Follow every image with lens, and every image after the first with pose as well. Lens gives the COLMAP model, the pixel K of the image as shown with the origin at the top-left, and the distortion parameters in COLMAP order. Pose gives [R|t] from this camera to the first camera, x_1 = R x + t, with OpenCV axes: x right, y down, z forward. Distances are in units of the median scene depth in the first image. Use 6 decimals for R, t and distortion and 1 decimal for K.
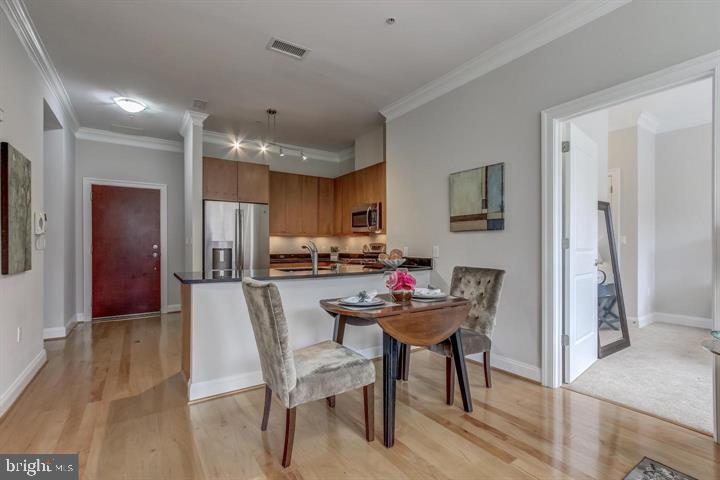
lens RADIAL K [[330.8, 0, 358.7], [0, 330.8, 245.5], [0, 0, 1]] dist [-0.001140, 0.000131]
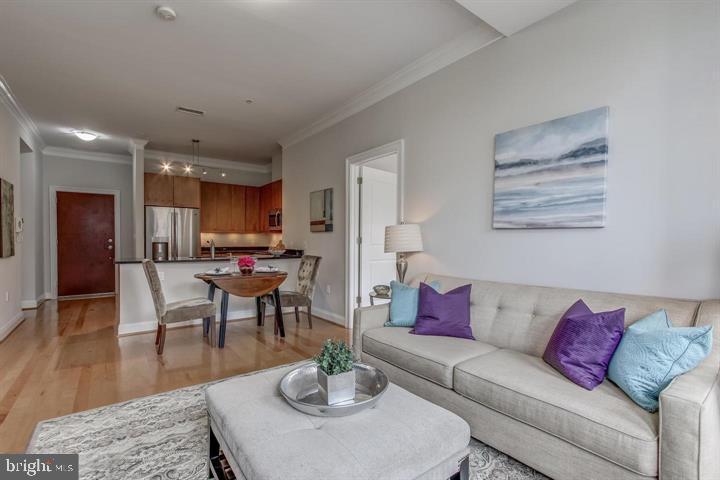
lens RADIAL K [[334.5, 0, 358.2], [0, 334.5, 245.2], [0, 0, 1]] dist [0.000599, 0.000185]
pose [[0.998751, 0.004583, 0.049747, 0.320278], [-0.005403, 0.999852, 0.016361, -0.005996], [-0.049664, -0.016609, 0.998628, -0.384858]]
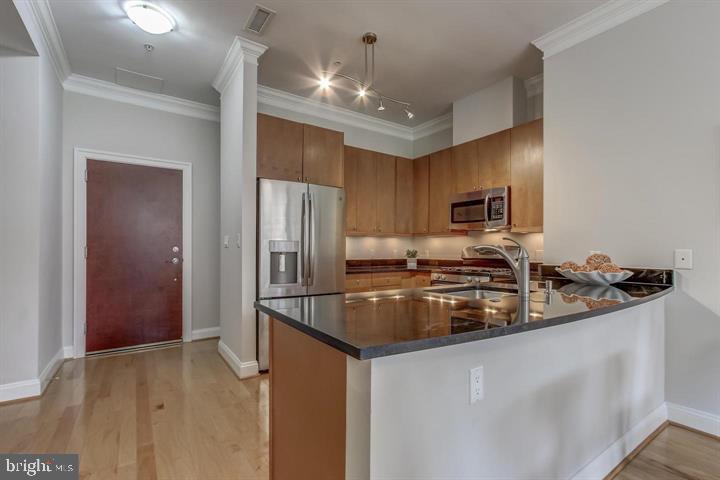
lens RADIAL K [[329.0, 0, 359.6], [0, 329.0, 247.9], [0, 0, 1]] dist [-0.000080, -0.000122]
pose [[0.999964, 0.004162, 0.007403, -0.274531], [-0.004121, 0.999977, -0.005465, 0.003835], [-0.007426, 0.005435, 0.999958, 0.350603]]
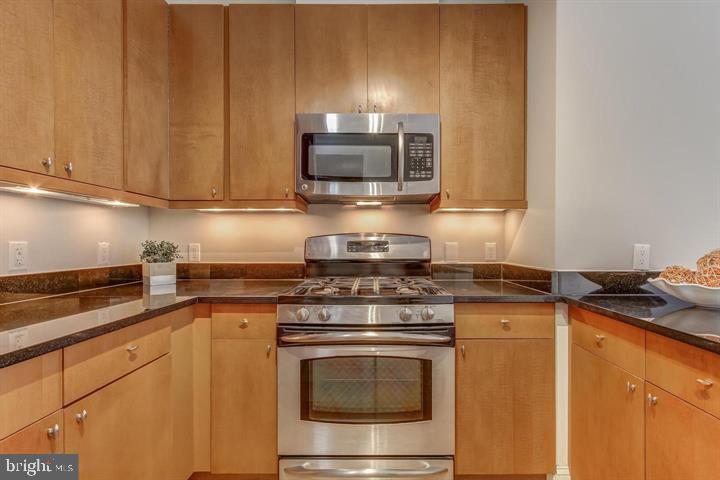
lens RADIAL K [[333.8, 0, 374.3], [0, 333.8, 245.9], [0, 0, 1]] dist [-0.002729, -0.000097]
pose [[0.565031, -0.003060, 0.825064, -0.292423], [-0.003668, 0.999974, 0.006221, 0.005303], [-0.825061, -0.006542, 0.565005, 0.938914]]
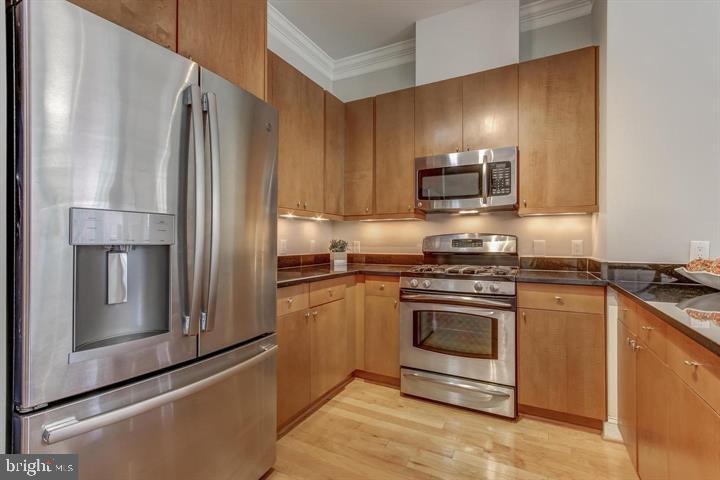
lens RADIAL K [[330.0, 0, 360.0], [0, 330.0, 240.0], [0, 0, 1]] dist [0.002501, 0.000356]
pose [[0.882148, 0.008050, 0.470904, -0.390508], [-0.004926, 0.999957, -0.007866, 0.008716], [-0.470947, 0.004620, 0.882150, 0.755688]]
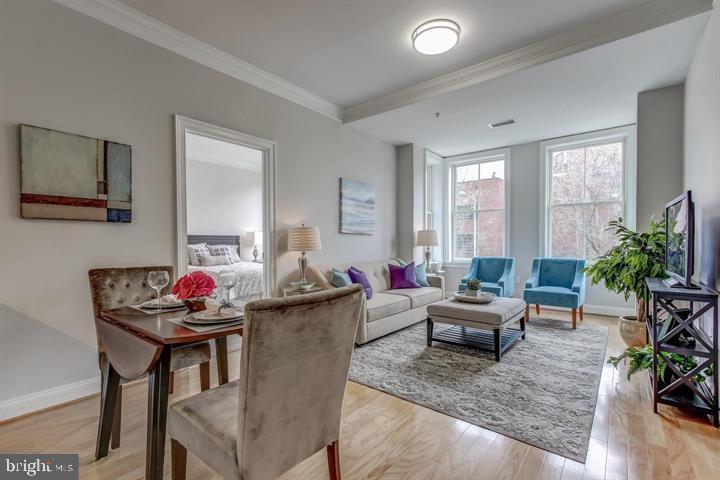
lens RADIAL K [[329.0, 0, 359.6], [0, 329.0, 247.9], [0, 0, 1]] dist [-0.000080, -0.000122]
pose [[-0.293282, -0.011079, 0.955962, -0.379261], [0.000628, 0.999930, 0.011781, 0.005963], [-0.956026, 0.004056, -0.293255, 0.448032]]
